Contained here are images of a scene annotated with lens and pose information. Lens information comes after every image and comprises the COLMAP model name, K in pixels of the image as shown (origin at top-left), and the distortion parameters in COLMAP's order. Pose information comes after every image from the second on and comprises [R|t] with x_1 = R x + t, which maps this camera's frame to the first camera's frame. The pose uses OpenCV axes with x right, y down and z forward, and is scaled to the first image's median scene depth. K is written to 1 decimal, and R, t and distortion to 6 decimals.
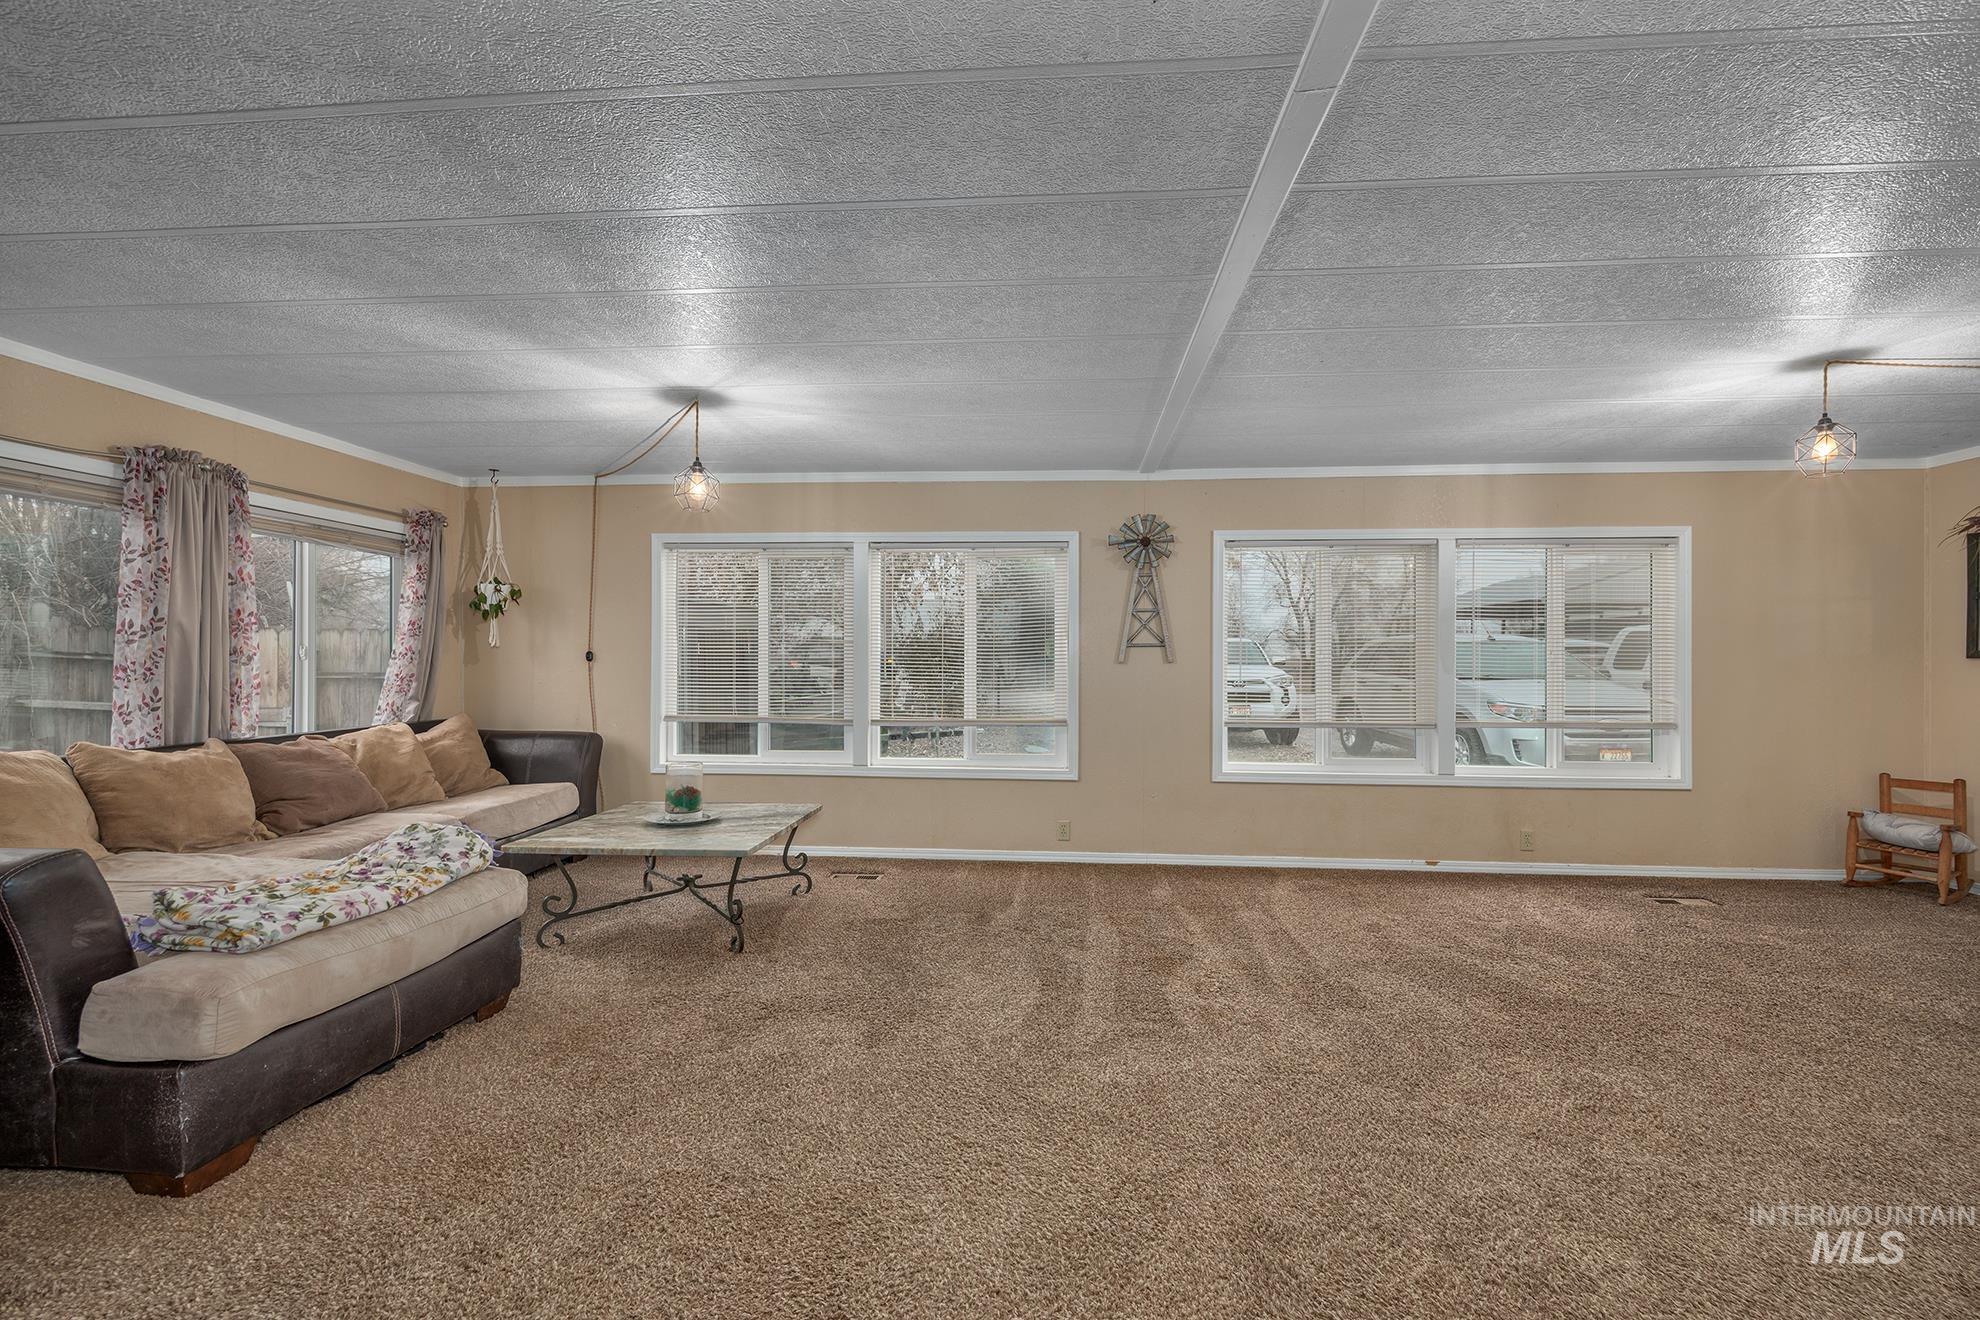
lens RADIAL K [[807.1, 0, 996.0], [0, 807.1, 661.7], [0, 0, 1]] dist [0.001614, -0.000677]
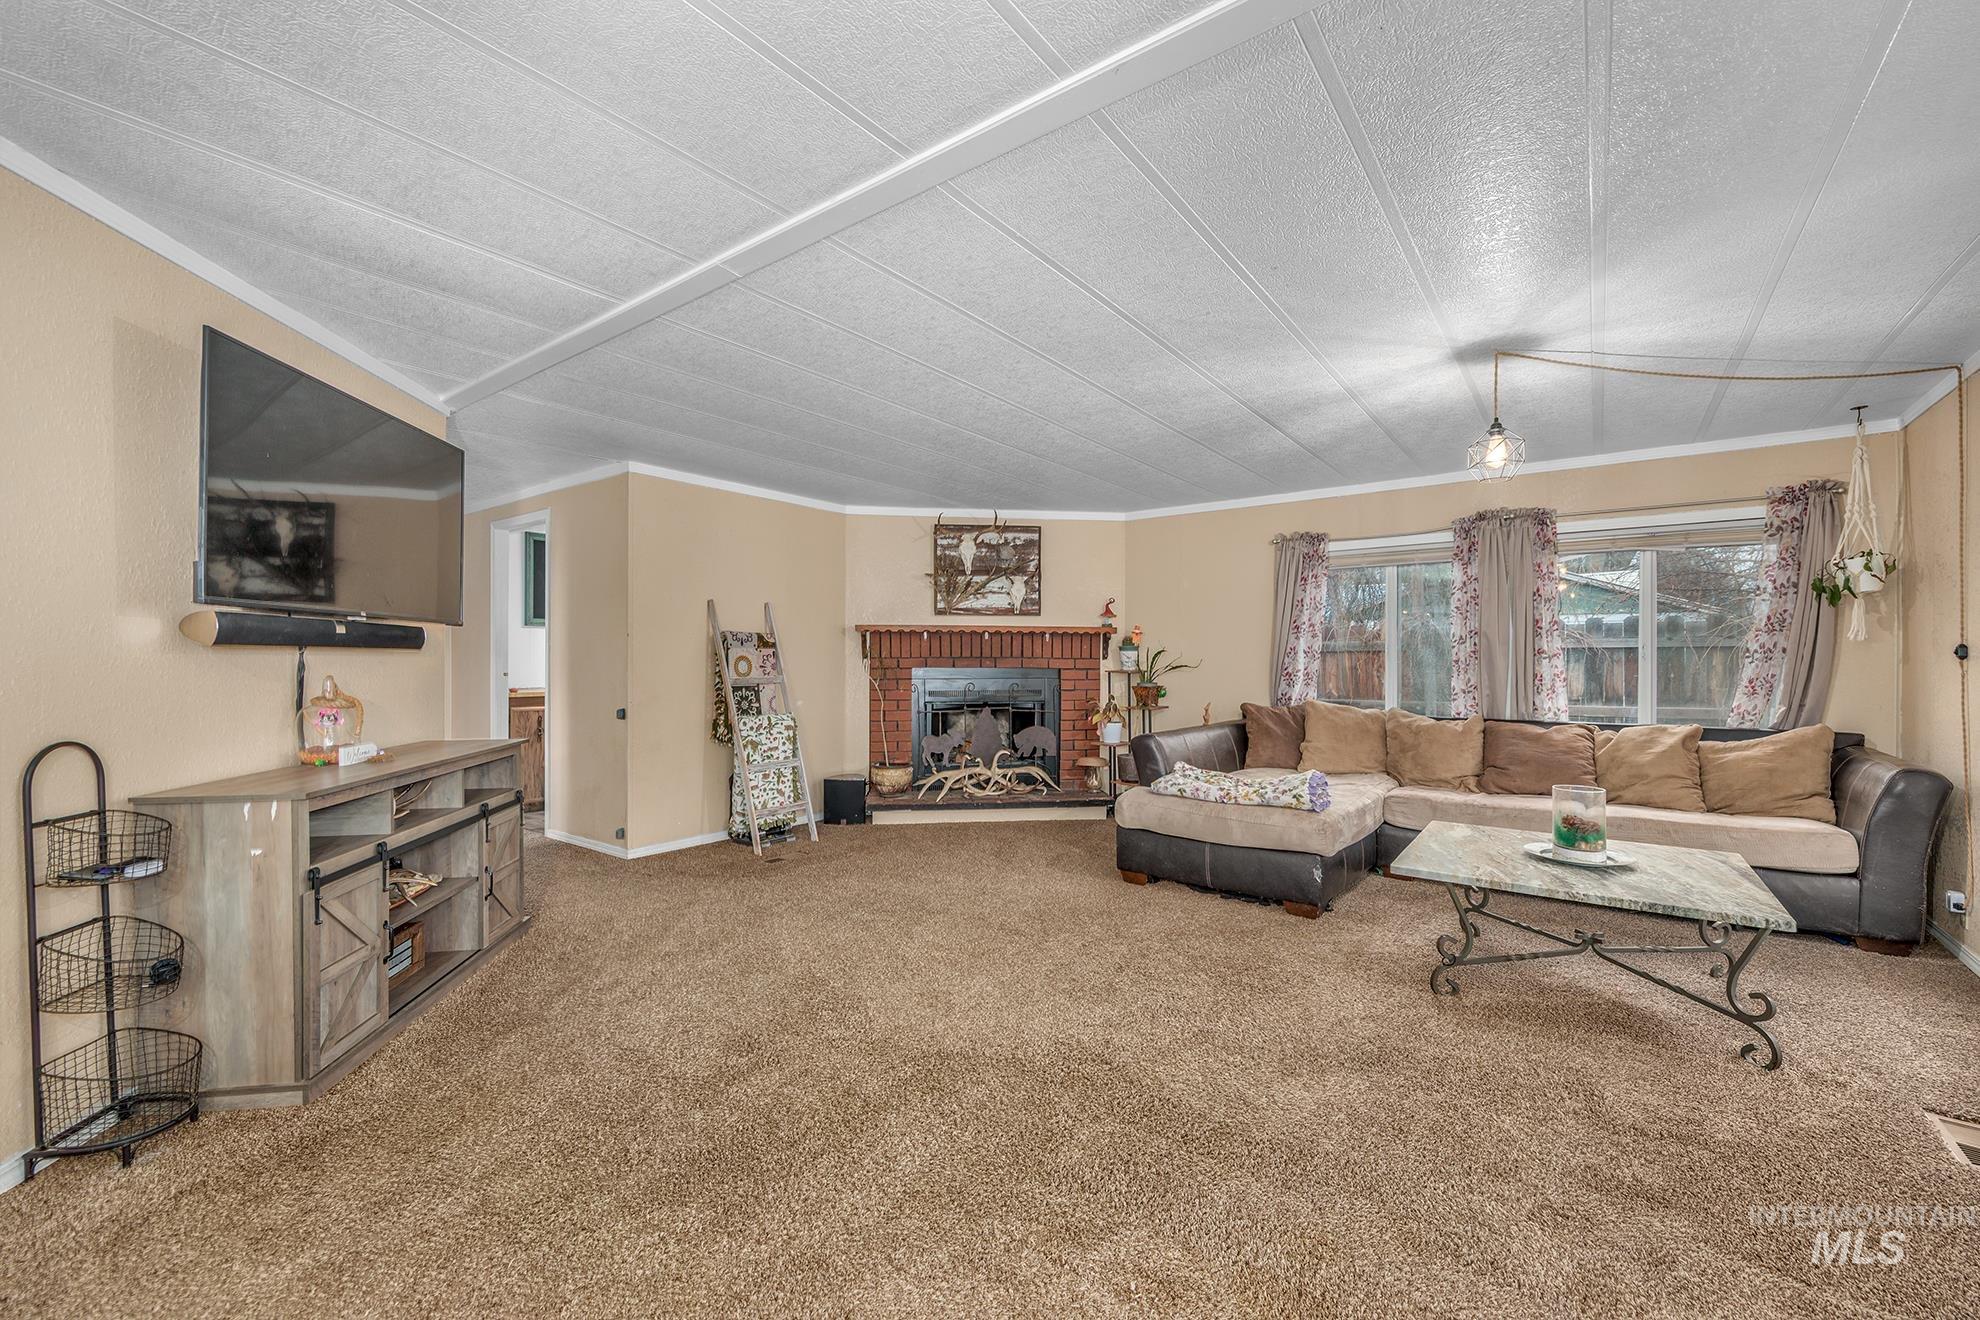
lens RADIAL K [[807.1, 0, 990.2], [0, 807.1, 657.6], [0, 0, 1]] dist [0.001614, -0.000677]
pose [[-0.538600, -0.006828, -0.842534, 0.655130], [-0.004090, 0.999977, -0.005490, 0.006752], [0.842552, 0.000490, -0.538615, 1.037509]]
